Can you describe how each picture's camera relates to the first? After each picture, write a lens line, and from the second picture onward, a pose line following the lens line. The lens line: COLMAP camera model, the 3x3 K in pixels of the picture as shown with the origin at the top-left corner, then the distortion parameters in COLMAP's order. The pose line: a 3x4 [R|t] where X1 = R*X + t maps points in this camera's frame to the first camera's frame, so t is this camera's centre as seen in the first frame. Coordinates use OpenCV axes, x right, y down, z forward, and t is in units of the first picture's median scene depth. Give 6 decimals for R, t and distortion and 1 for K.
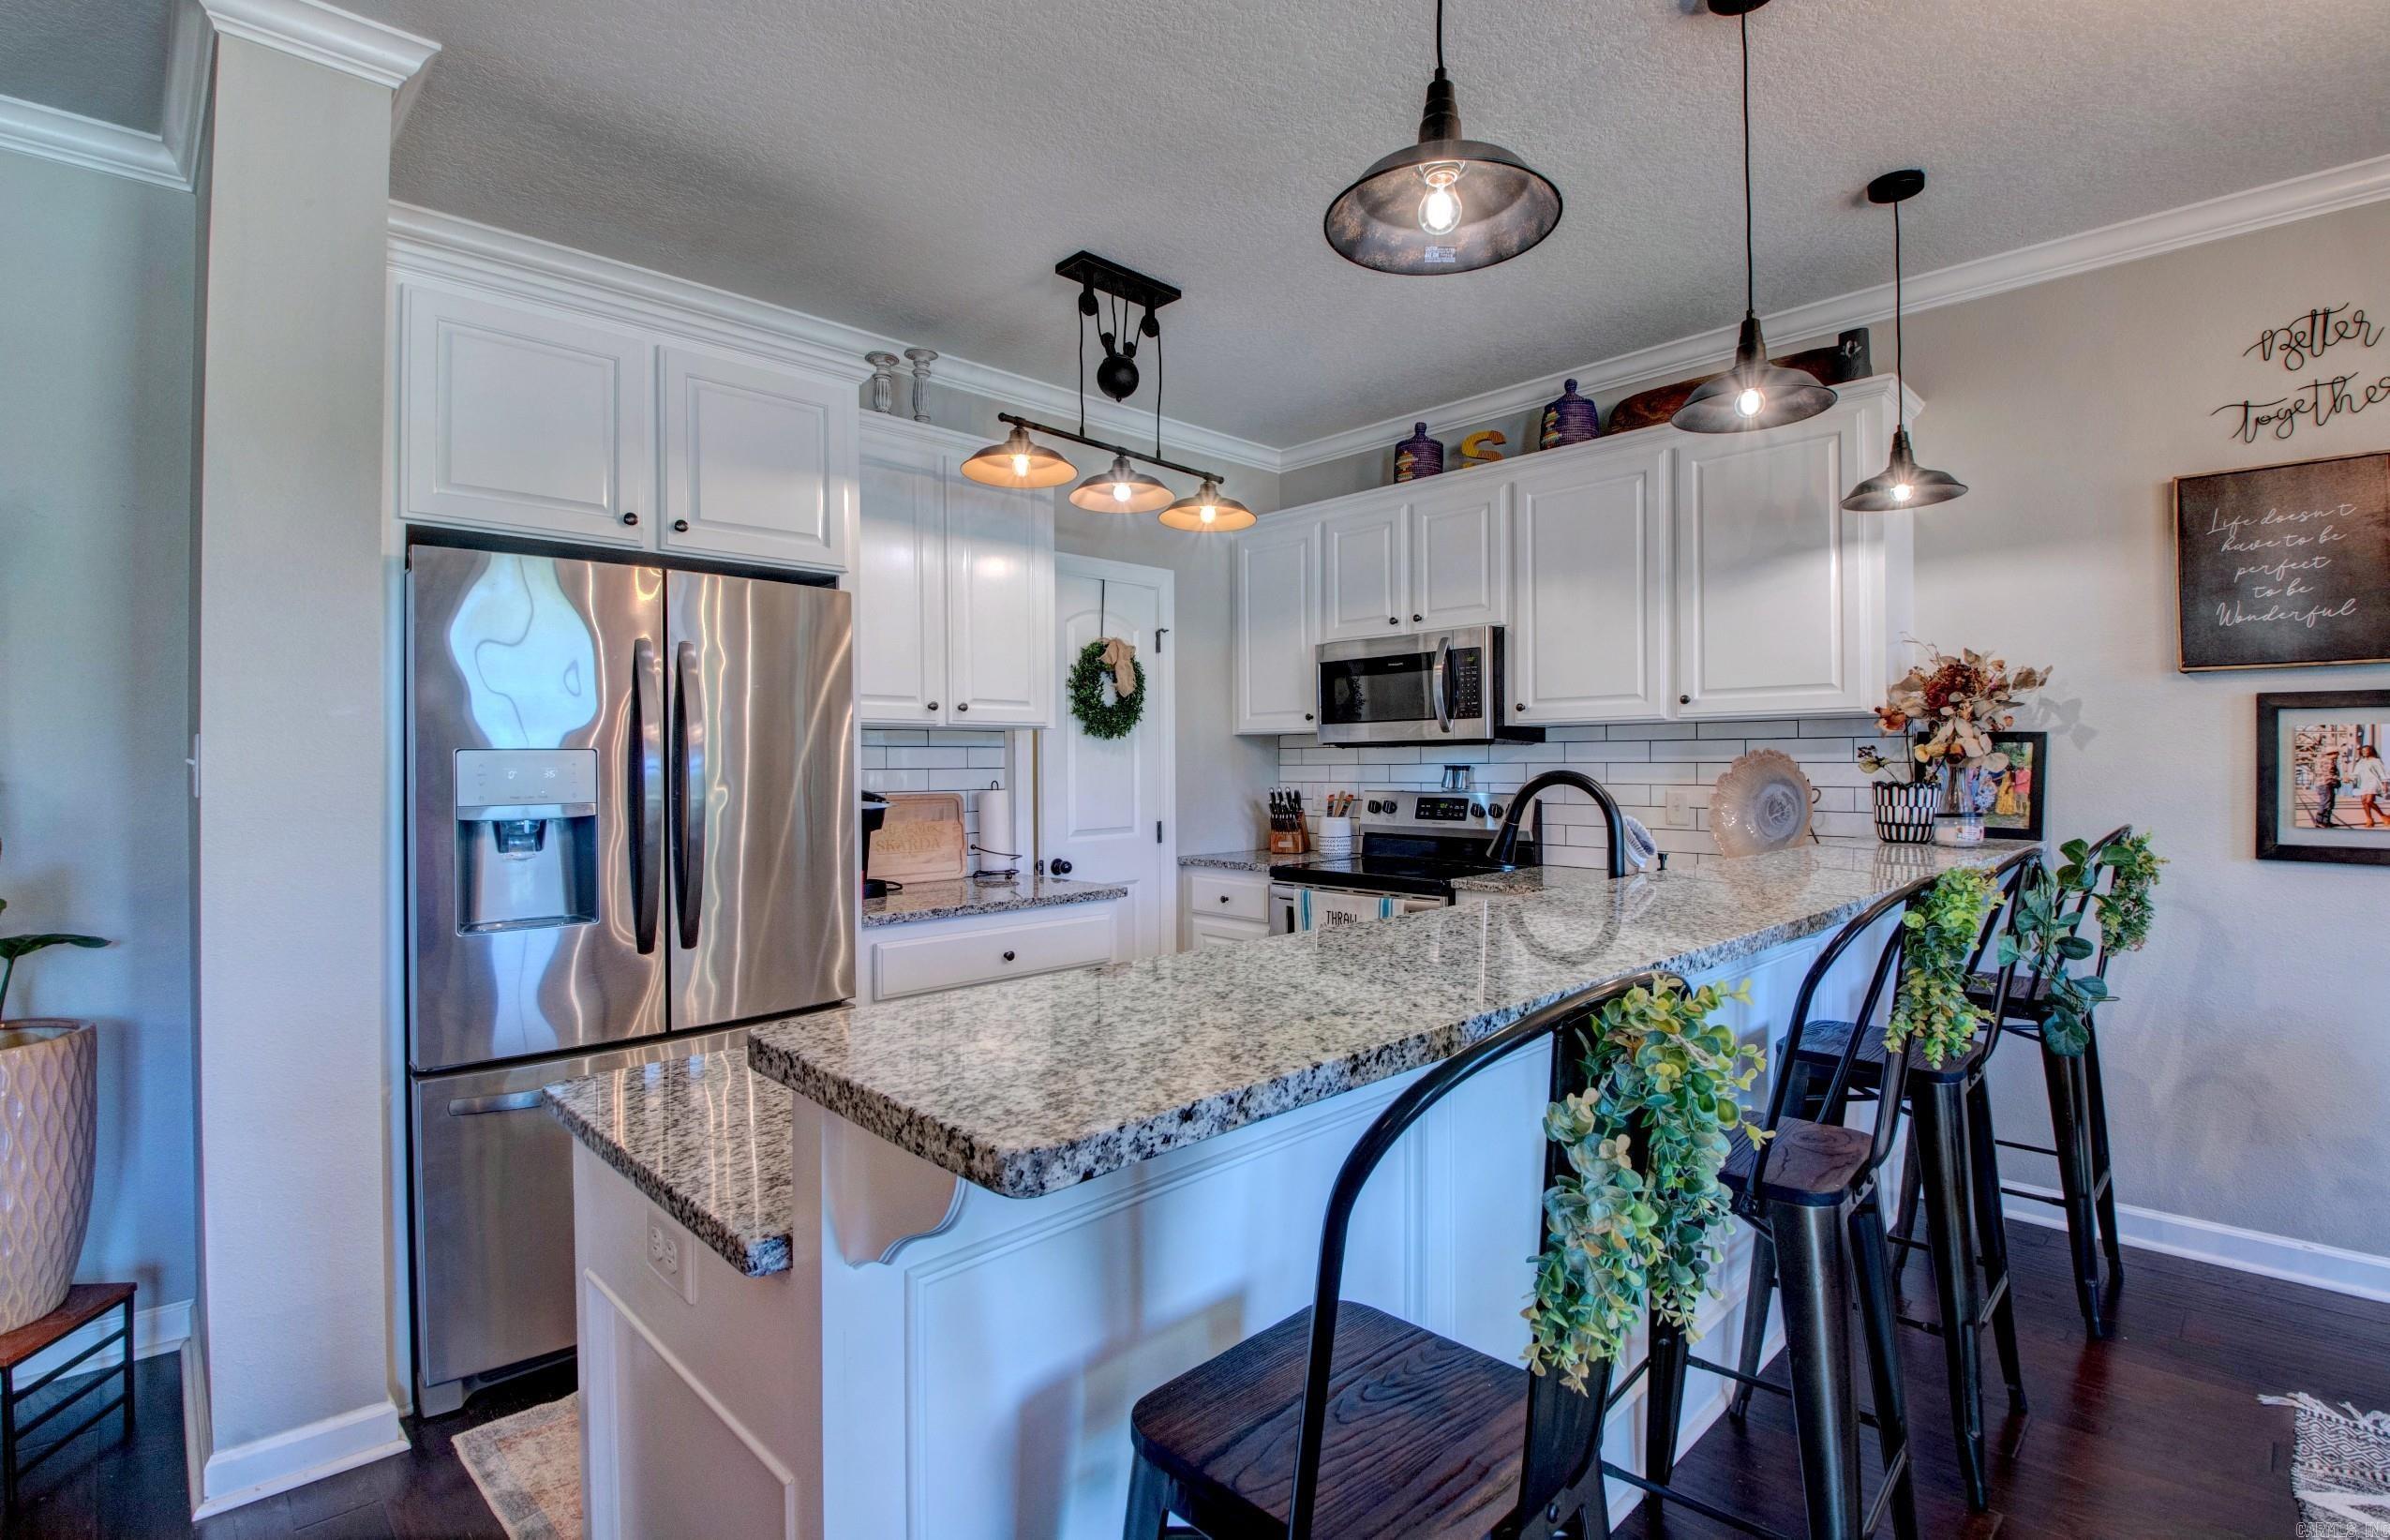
lens RADIAL K [[1100.8, 0, 1180.9], [0, 1100.8, 765.1], [0, 0, 1]] dist [0.003984, -0.016461]
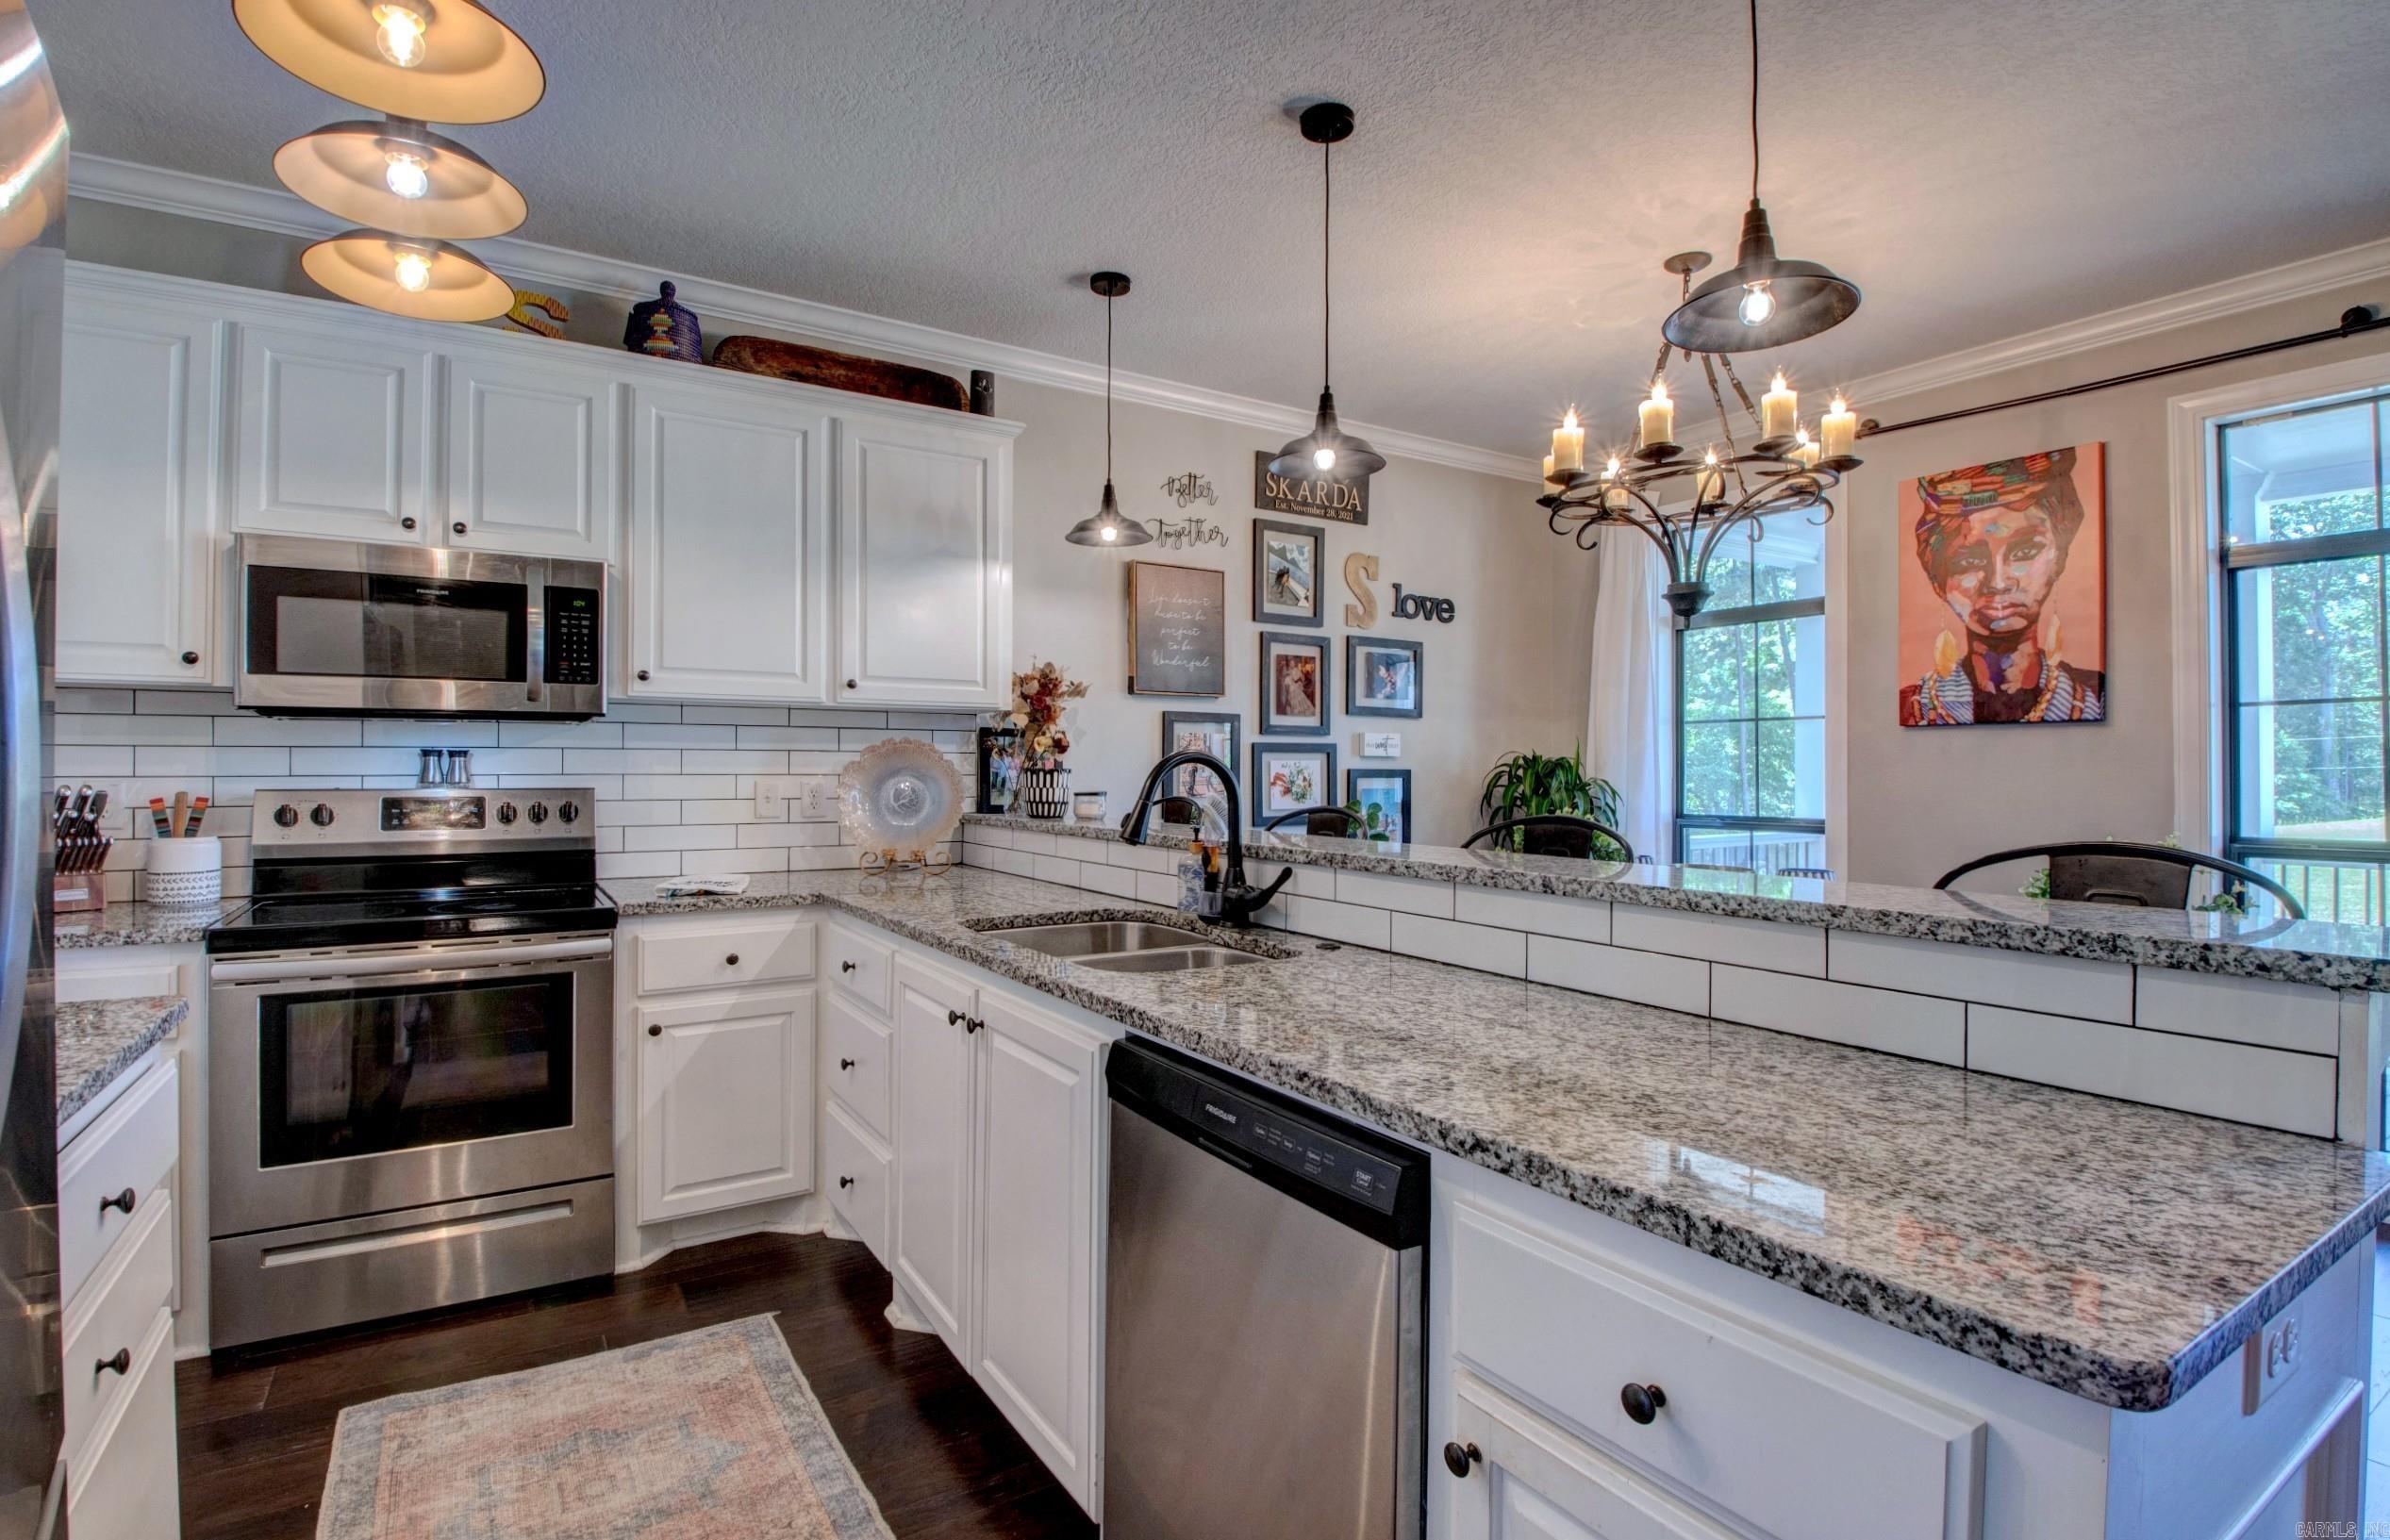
lens RADIAL K [[1140.2, 0, 1188.3], [0, 1140.2, 758.0], [0, 0, 1]] dist [0.026518, -0.036229]
pose [[0.196437, 0.011844, 0.980445, -0.406684], [-0.005155, 0.999926, -0.011047, 0.012480], [-0.980503, -0.002884, 0.196483, 0.457170]]
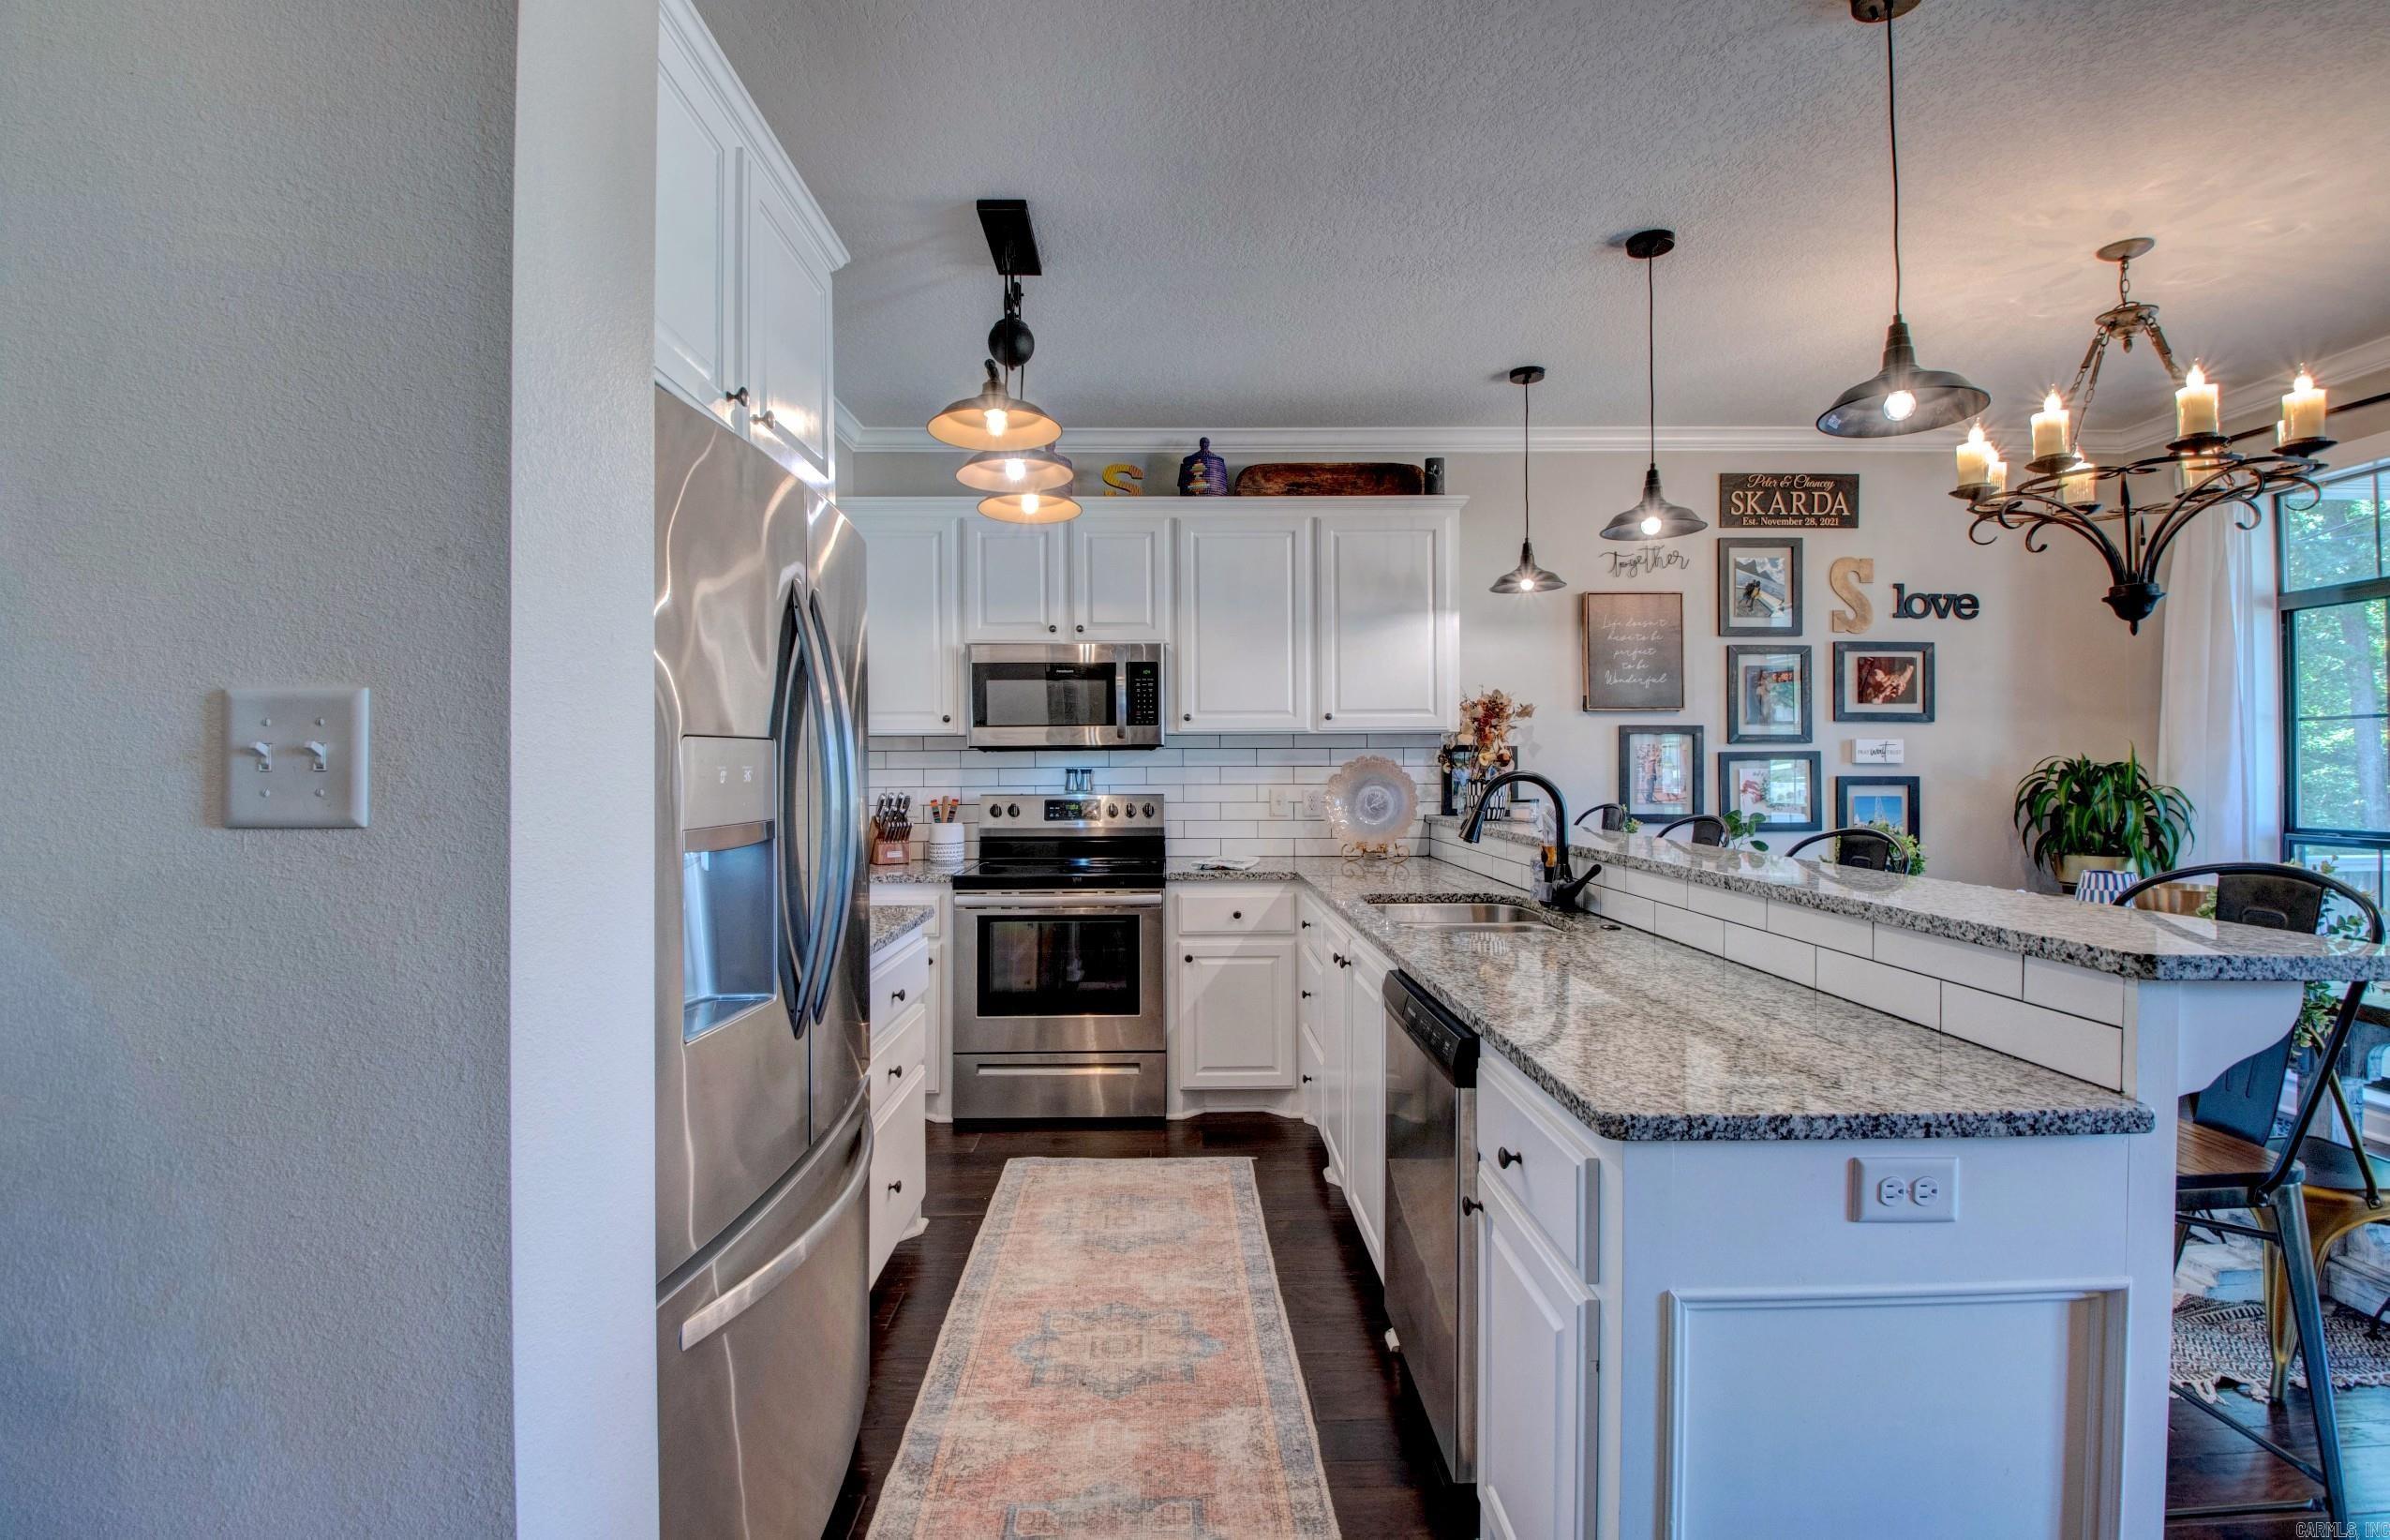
lens RADIAL K [[1111.6, 0, 1172.7], [0, 1111.6, 757.4], [0, 0, 1]] dist [0.074001, -0.076263]
pose [[0.680840, 0.004669, 0.732417, -0.539178], [0.002704, 0.999957, -0.008888, -0.001315], [-0.732427, 0.008032, 0.680798, 0.224835]]
